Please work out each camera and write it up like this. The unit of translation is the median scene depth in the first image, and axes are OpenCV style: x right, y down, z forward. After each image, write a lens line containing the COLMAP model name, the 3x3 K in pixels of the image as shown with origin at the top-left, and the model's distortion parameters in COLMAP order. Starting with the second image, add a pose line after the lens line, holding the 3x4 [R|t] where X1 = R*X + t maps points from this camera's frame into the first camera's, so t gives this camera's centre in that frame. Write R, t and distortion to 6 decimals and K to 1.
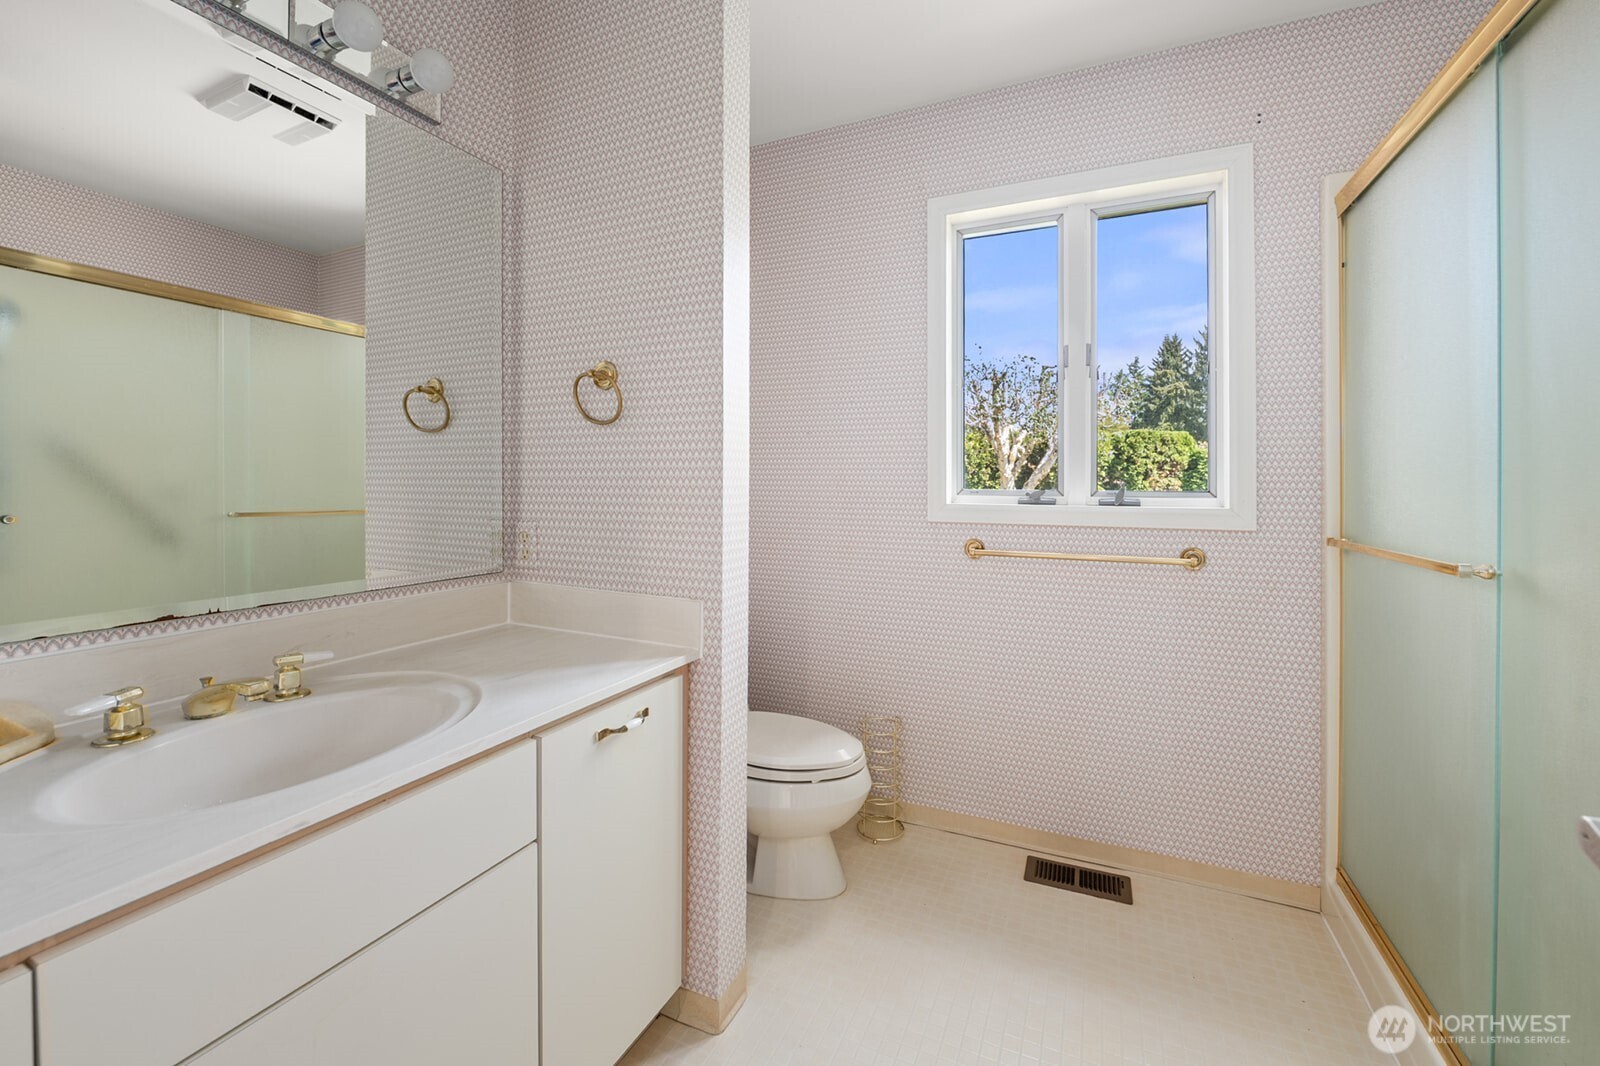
lens RADIAL K [[655.0, 0, 800.9], [0, 655.0, 484.4], [0, 0, 1]] dist [0.000644, 0.000004]
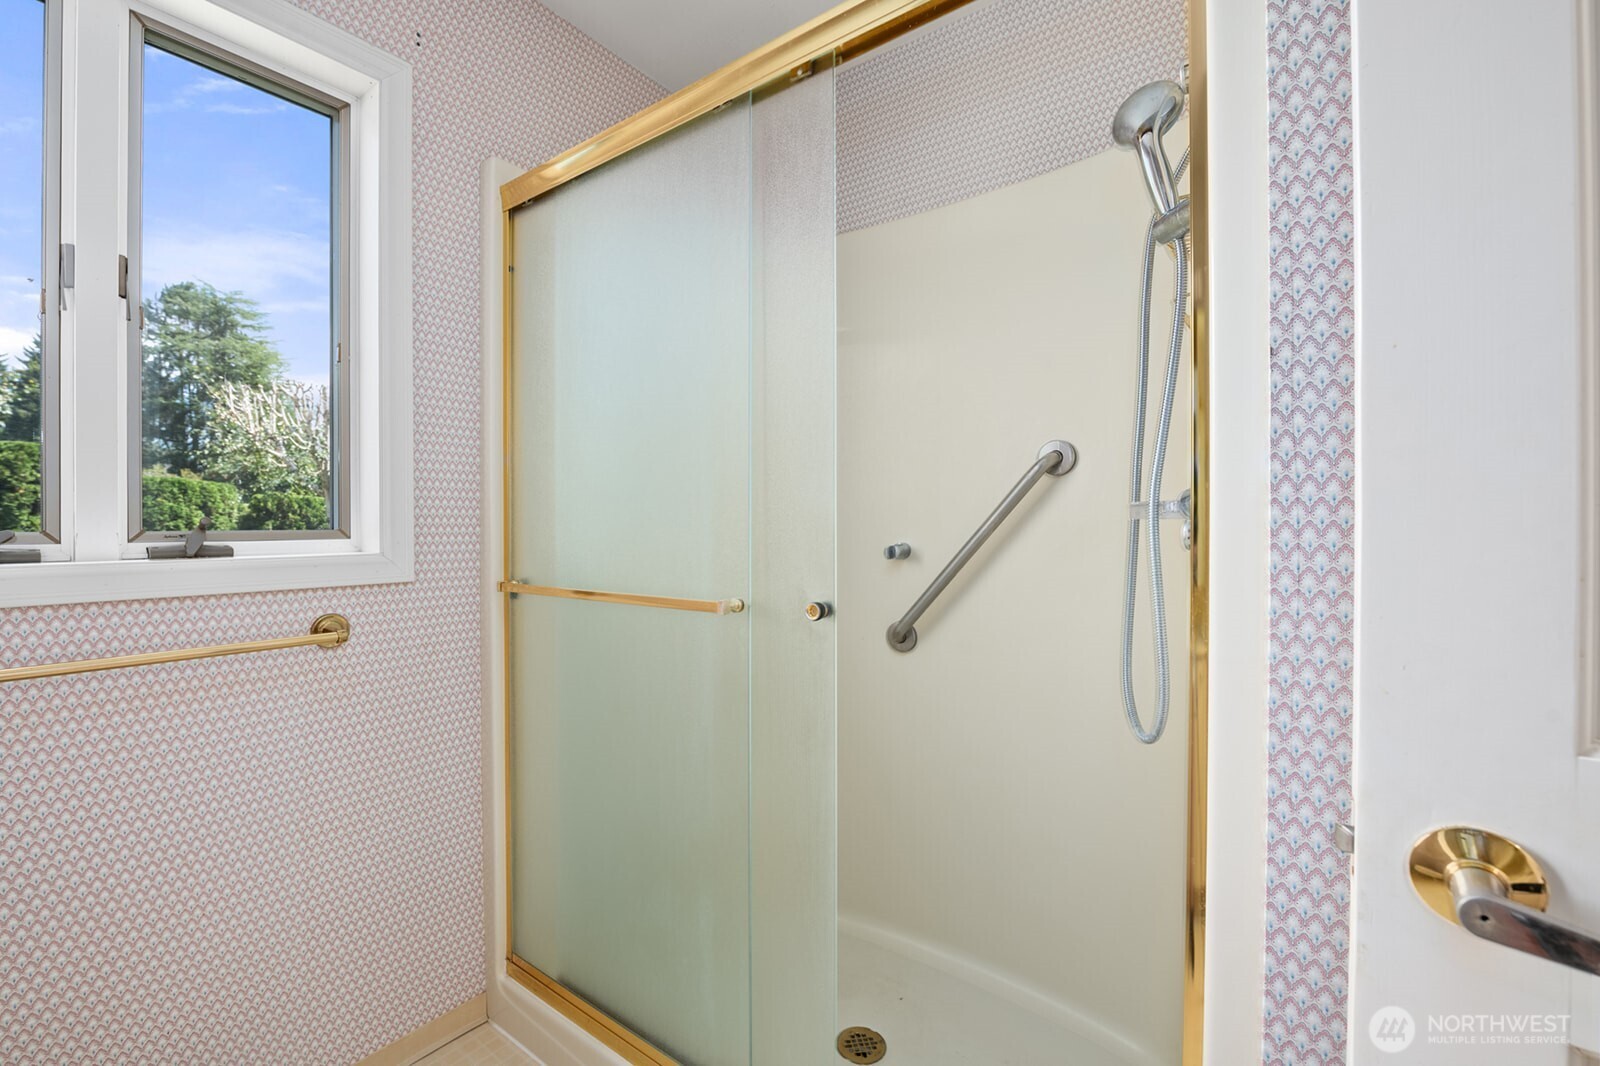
lens RADIAL K [[669.5, 0, 794.9], [0, 669.5, 524.6], [0, 0, 1]] dist [0.000360, -0.009620]
pose [[0.203278, -0.006447, 0.979100, 0.003973], [0.001260, 0.999979, 0.006323, 0.000208], [-0.979120, -0.000051, 0.203282, 0.059994]]
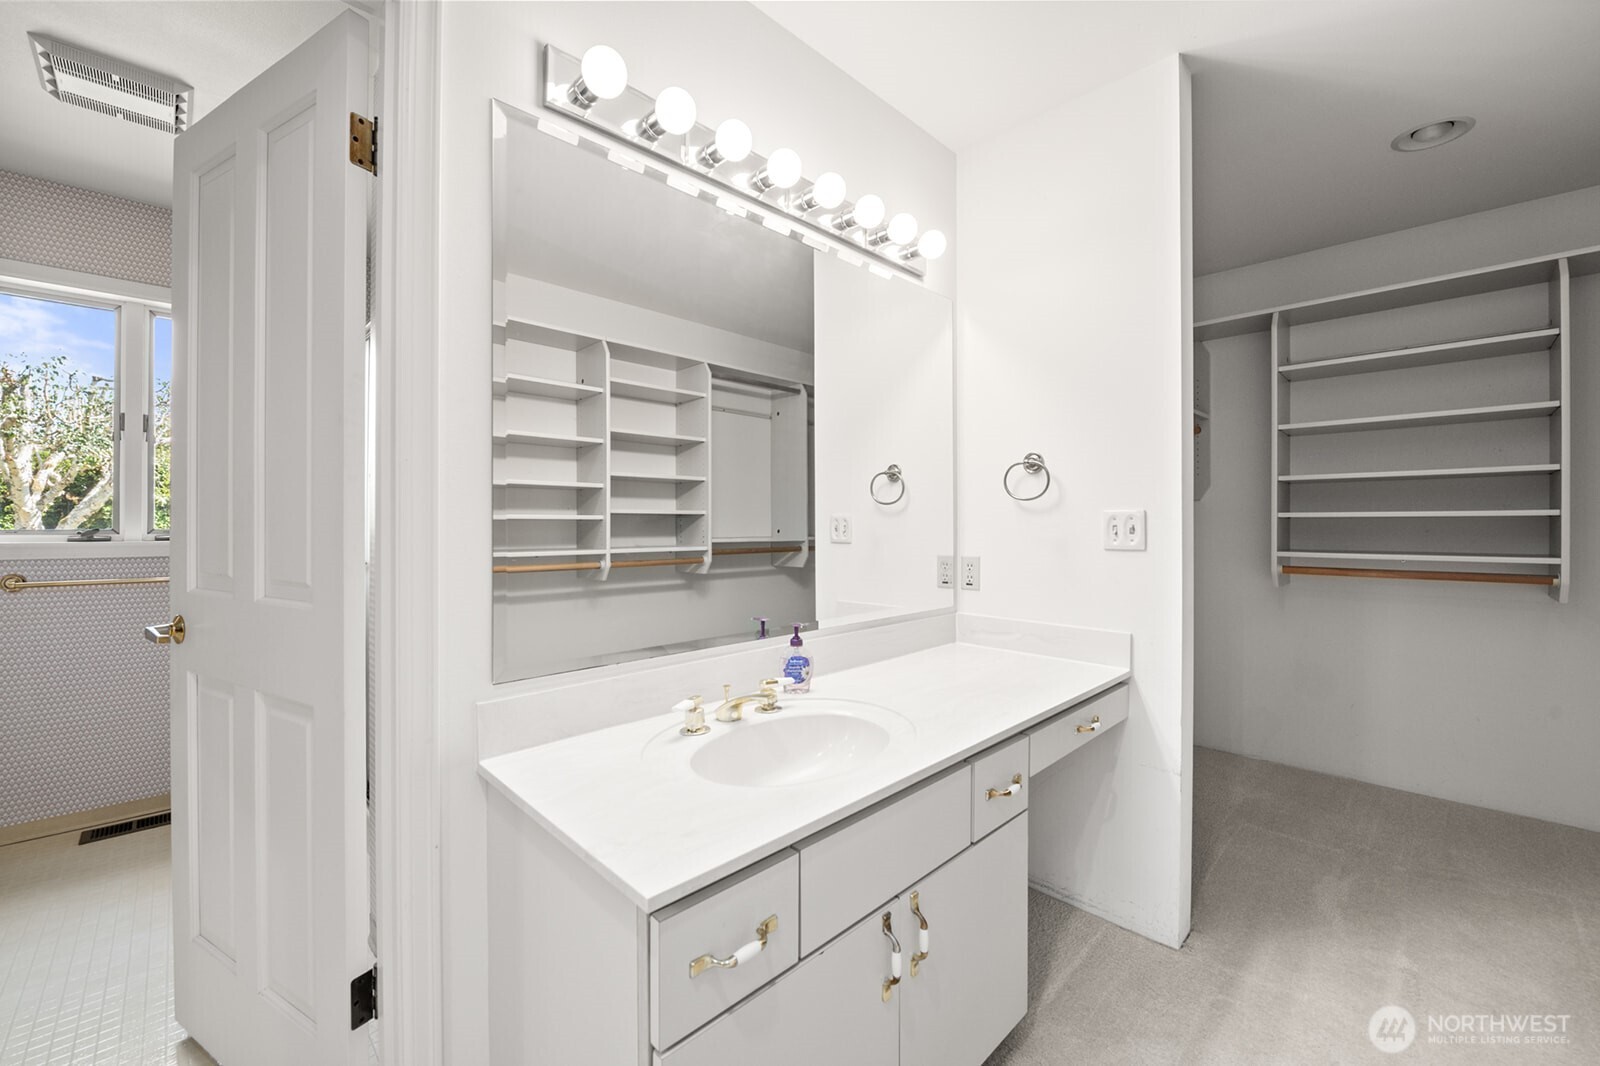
lens RADIAL K [[641.7, 0, 806.6], [0, 641.7, 522.4], [0, 0, 1]] dist [-0.016011, -0.000194]
pose [[0.358607, 0.000250, 0.933488, -0.041830], [-0.001502, 0.999999, 0.000310, -0.001136], [-0.933487, -0.001513, 0.358607, -0.109888]]
